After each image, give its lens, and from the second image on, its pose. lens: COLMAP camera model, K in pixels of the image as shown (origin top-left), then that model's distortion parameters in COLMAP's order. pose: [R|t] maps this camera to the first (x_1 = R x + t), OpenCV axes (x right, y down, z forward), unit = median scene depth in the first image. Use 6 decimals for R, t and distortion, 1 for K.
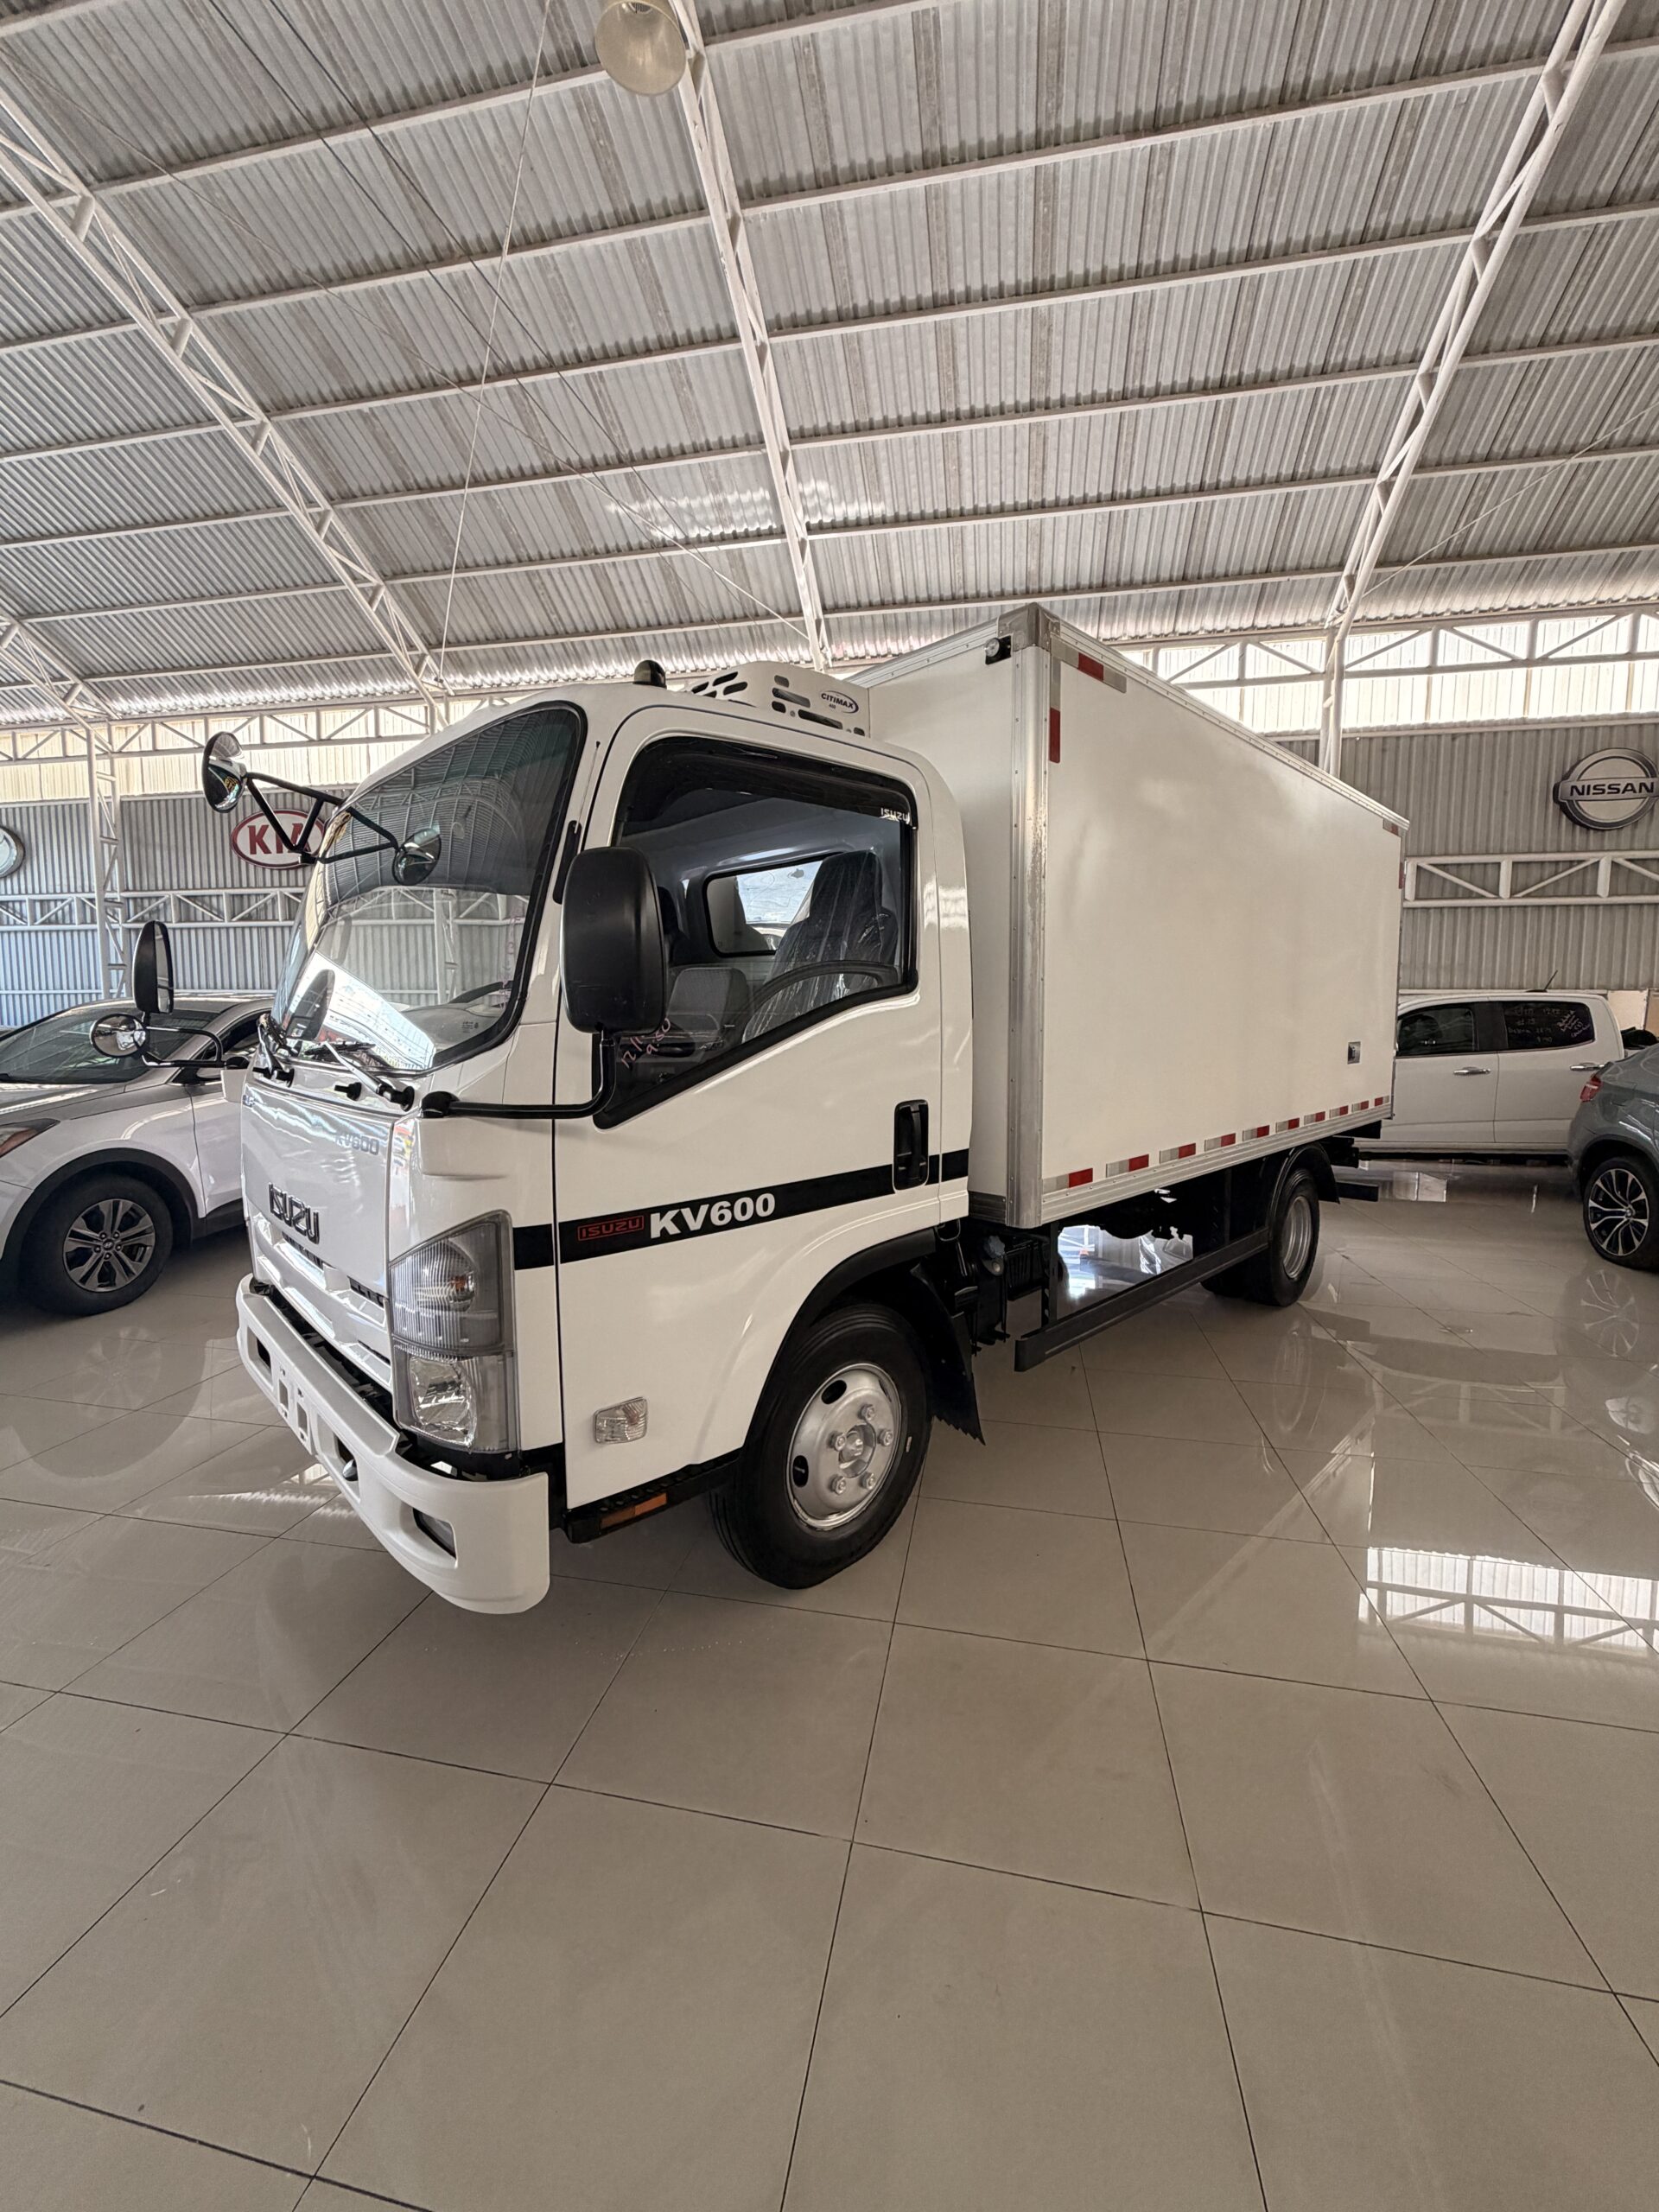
lens RADIAL K [[913.0, 0, 955.9], [0, 913.0, 1142.2], [0, 0, 1]] dist [-0.000396, -0.000075]
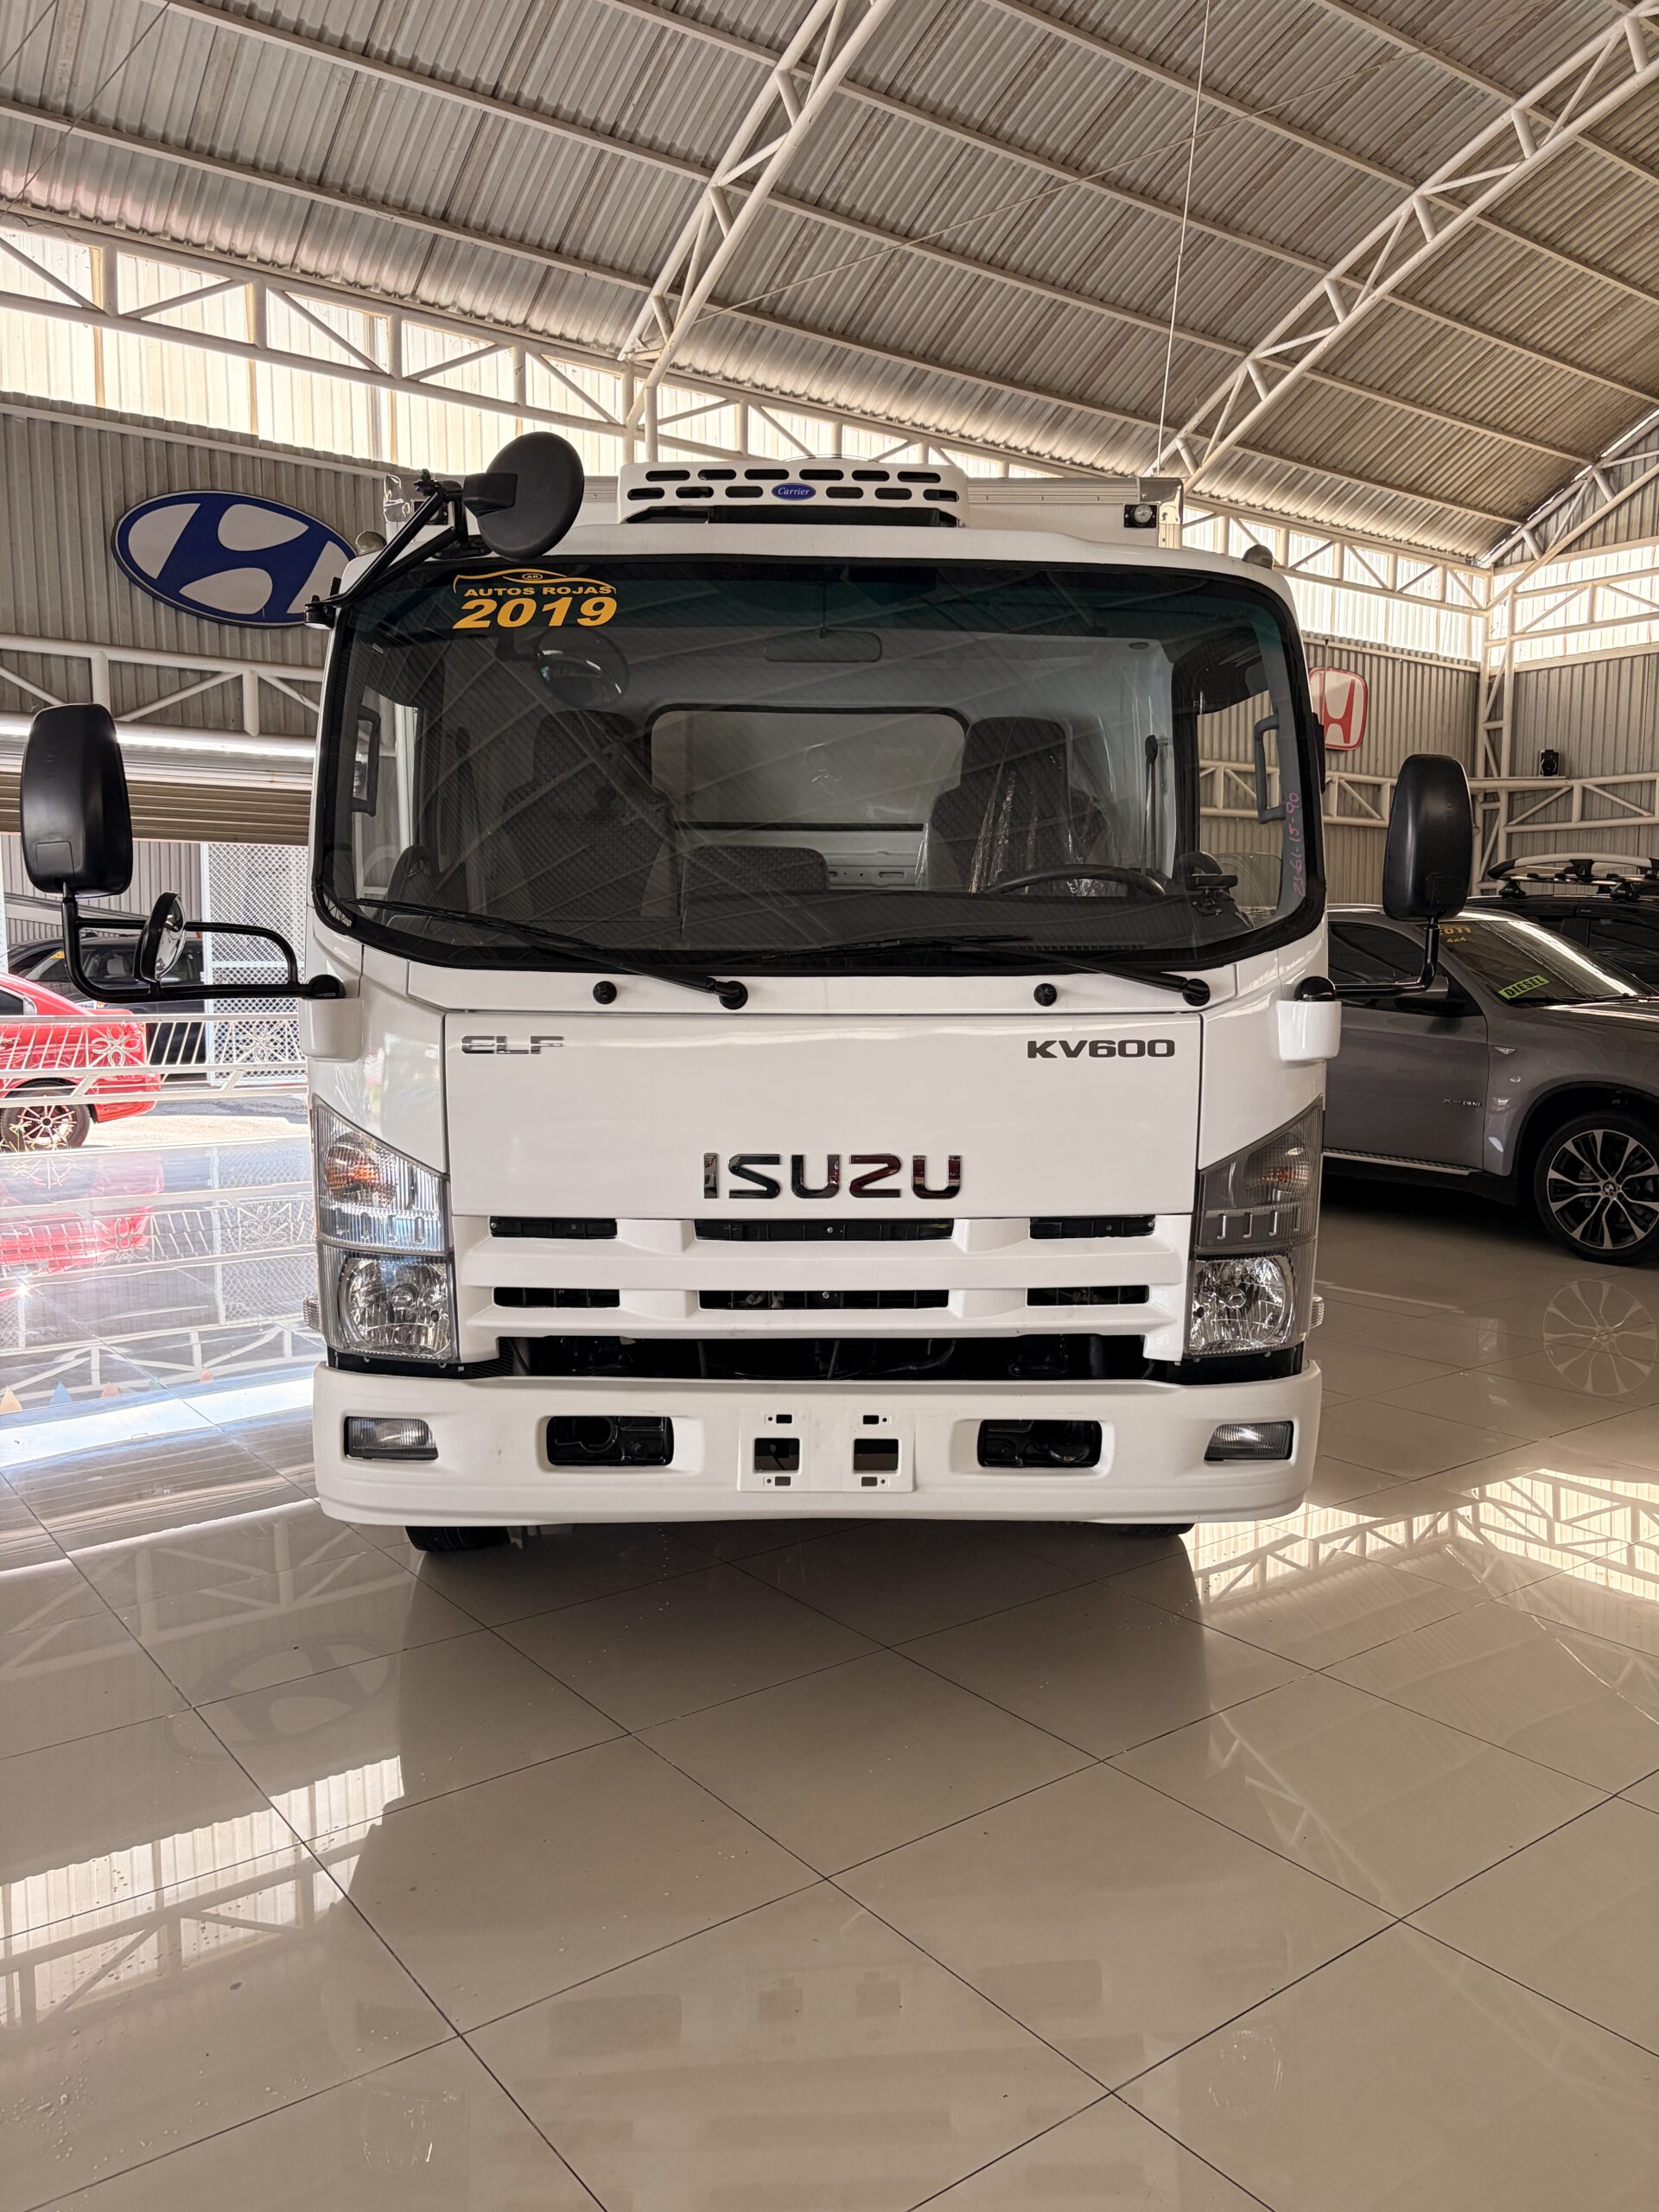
lens RADIAL K [[1672.4, 0, 829.5], [0, 1672.4, 1106.0], [0, 0, 1]] dist [0.061876, -0.068737]
pose [[0.657464, -0.075554, 0.749689, -0.483076], [0.100183, 0.994892, 0.012407, -0.015599], [-0.746796, 0.066949, 0.661674, 0.099509]]
